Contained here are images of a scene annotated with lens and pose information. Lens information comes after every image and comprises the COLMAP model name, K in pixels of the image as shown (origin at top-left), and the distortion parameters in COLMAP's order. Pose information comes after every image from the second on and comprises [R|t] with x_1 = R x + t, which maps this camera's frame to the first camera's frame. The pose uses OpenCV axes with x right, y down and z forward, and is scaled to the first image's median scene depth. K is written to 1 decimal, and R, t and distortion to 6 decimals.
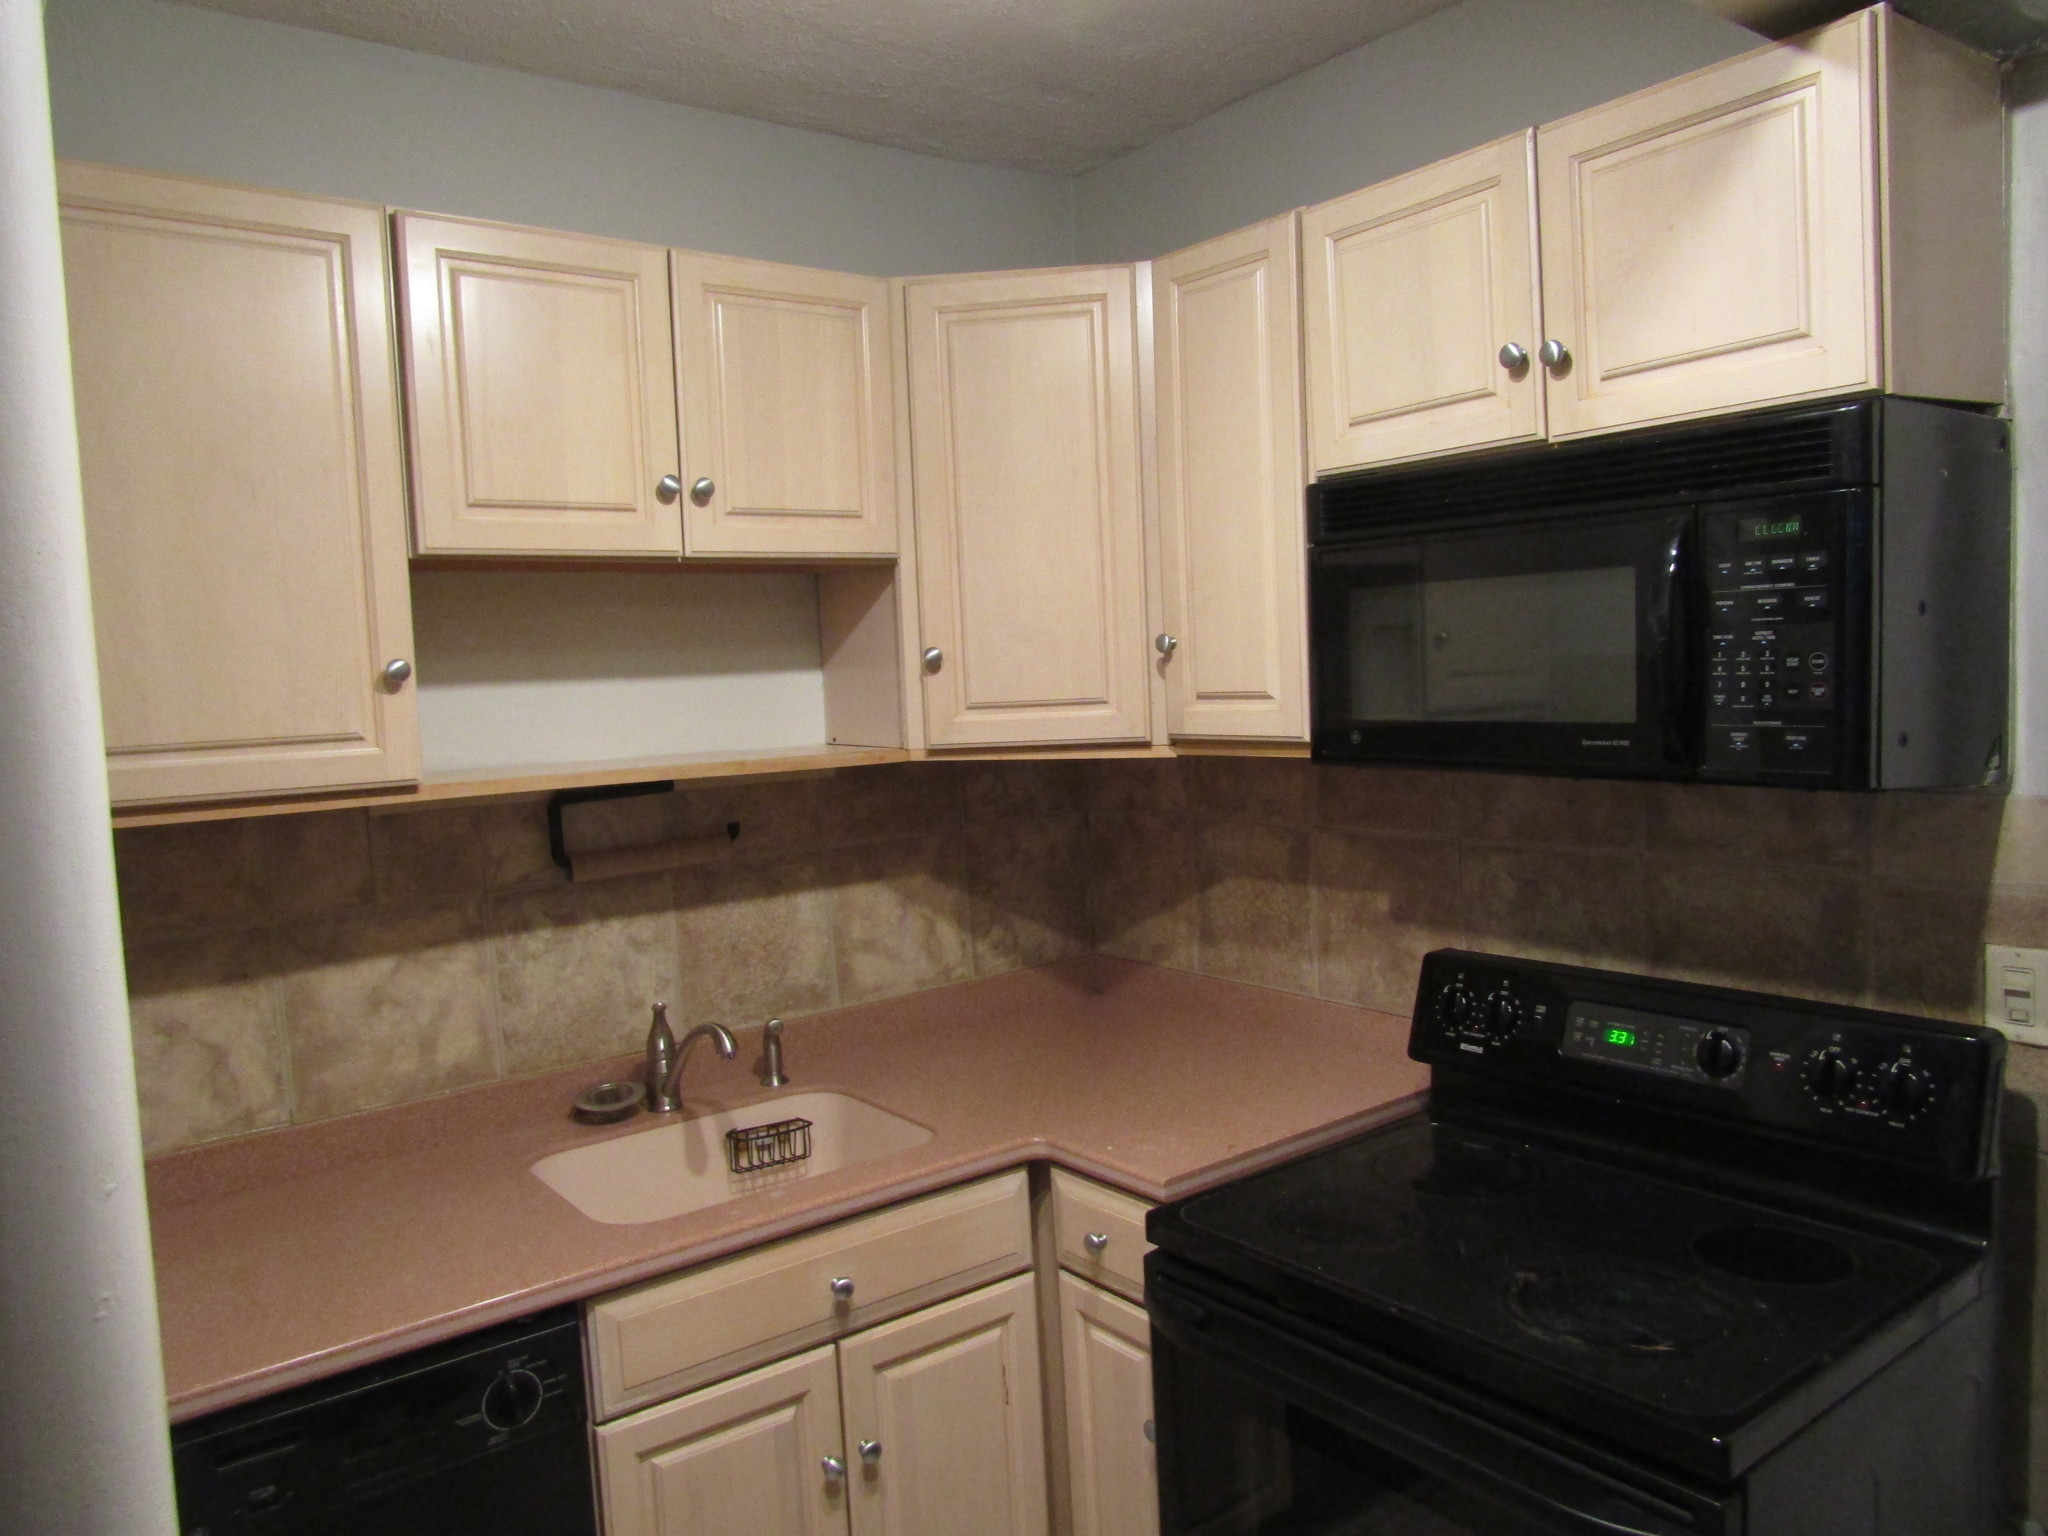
lens RADIAL K [[1441.4, 0, 1024.0], [0, 1441.4, 768.0], [0, 0, 1]] dist [-0.026476, 0.005382]
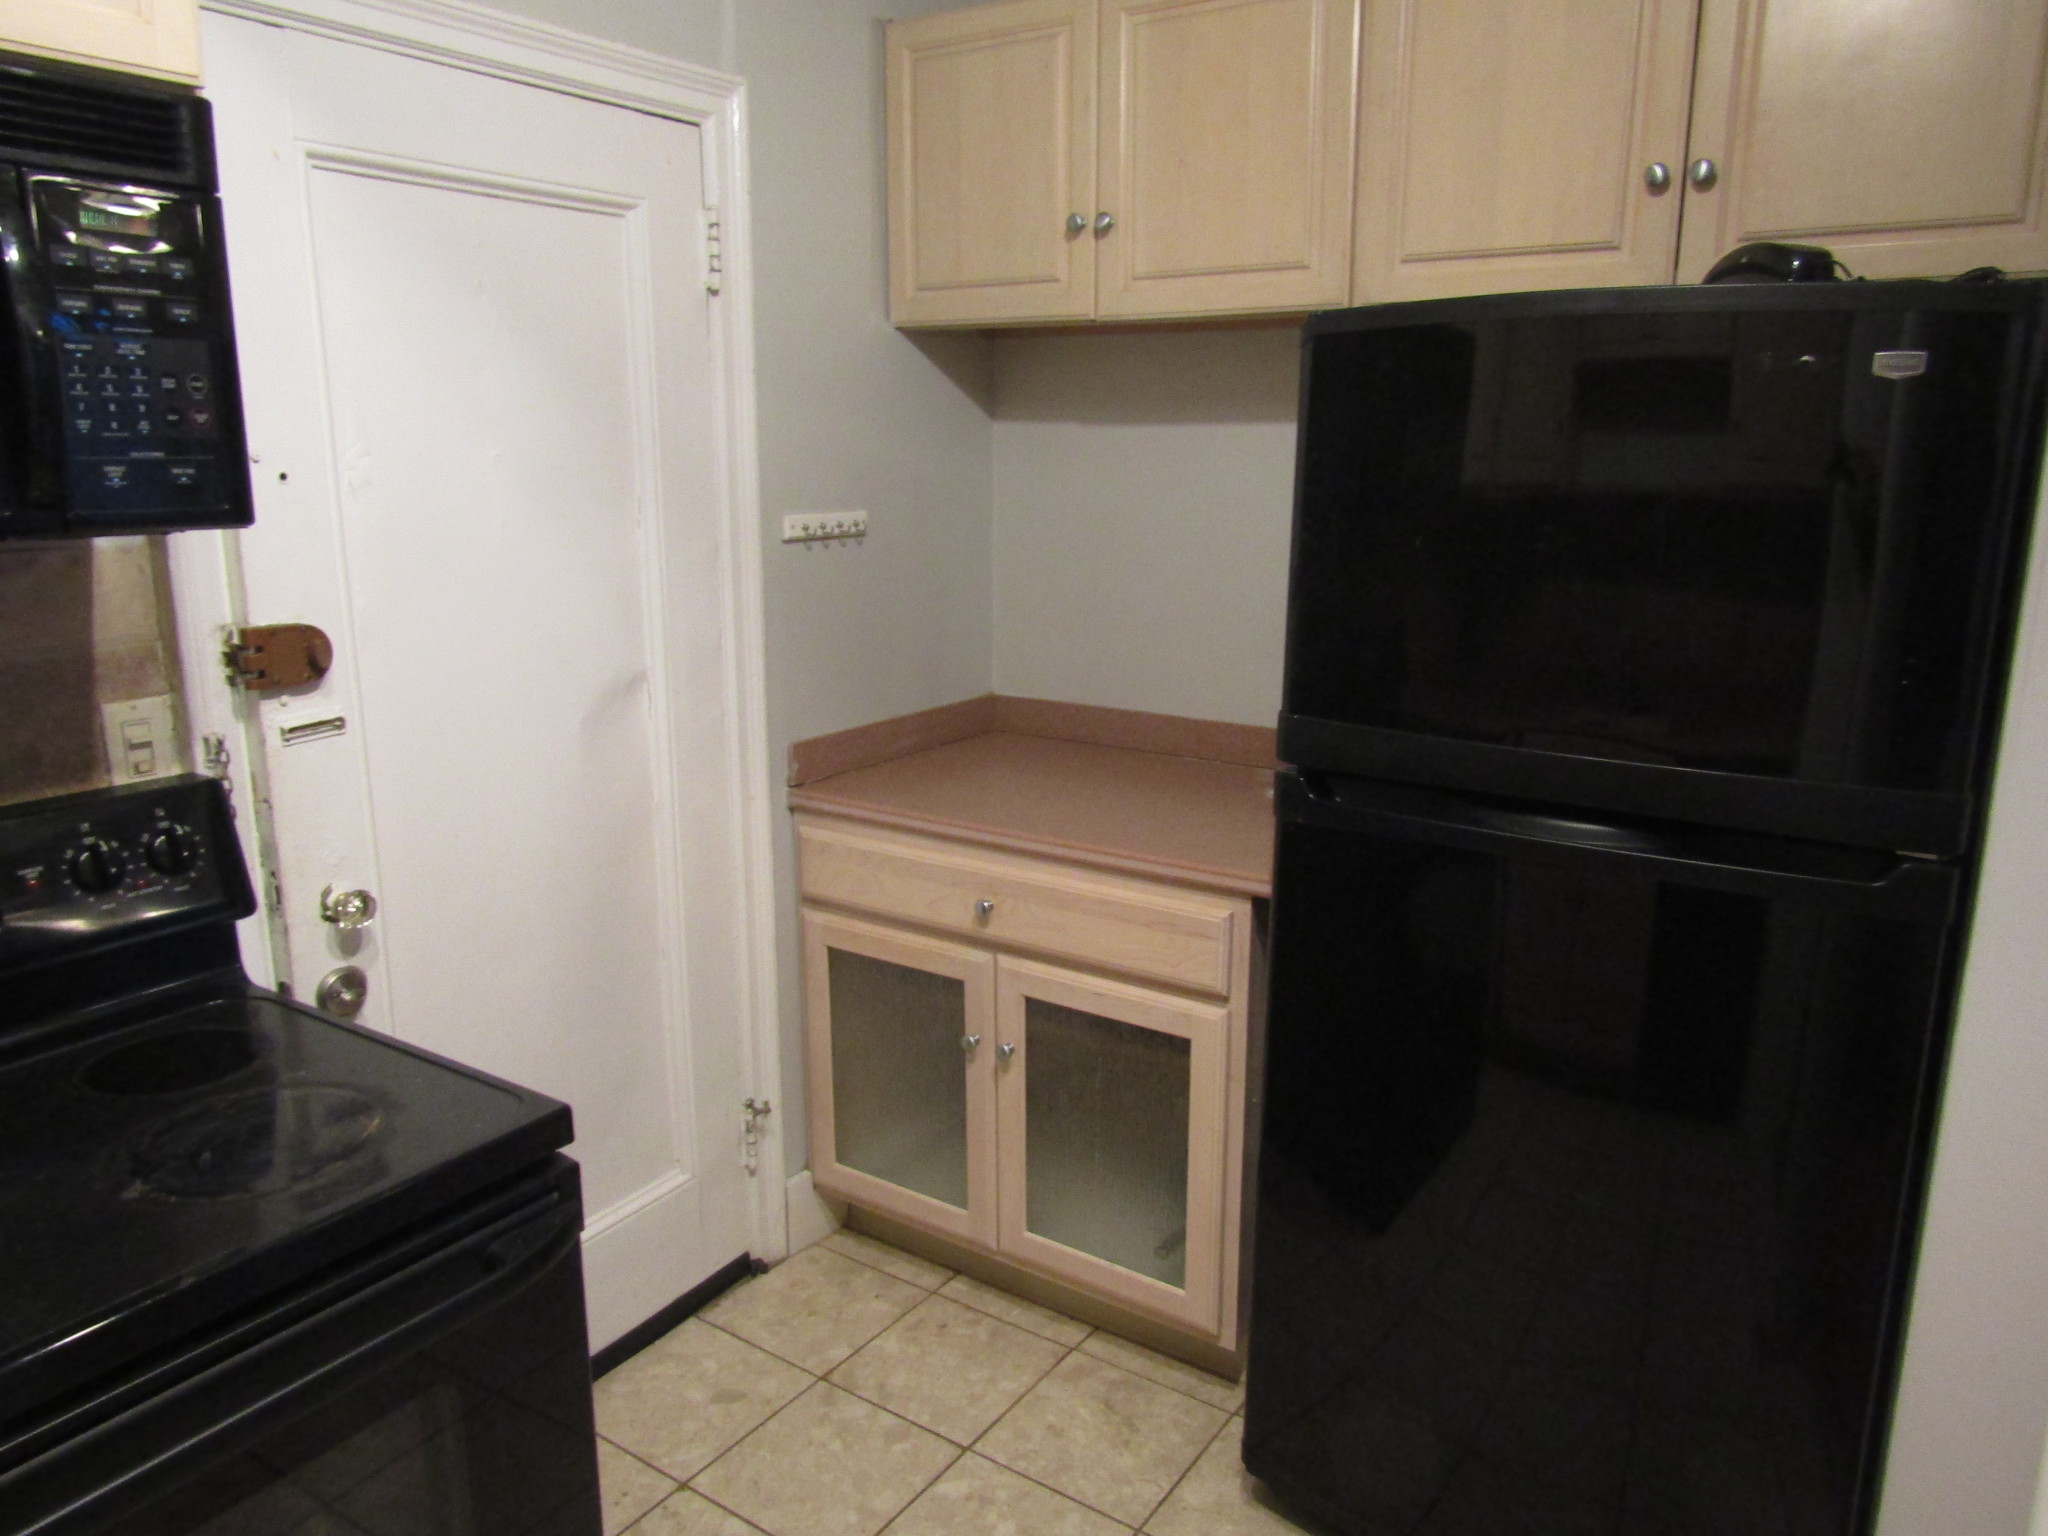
lens RADIAL K [[1441.4, 0, 1024.0], [0, 1441.4, 768.0], [0, 0, 1]] dist [-0.026476, 0.005382]
pose [[-0.317865, -0.166320, 0.933434, -0.487229], [0.077226, 0.976681, 0.200323, 0.022116], [-0.944986, 0.135761, -0.297608, 0.783706]]
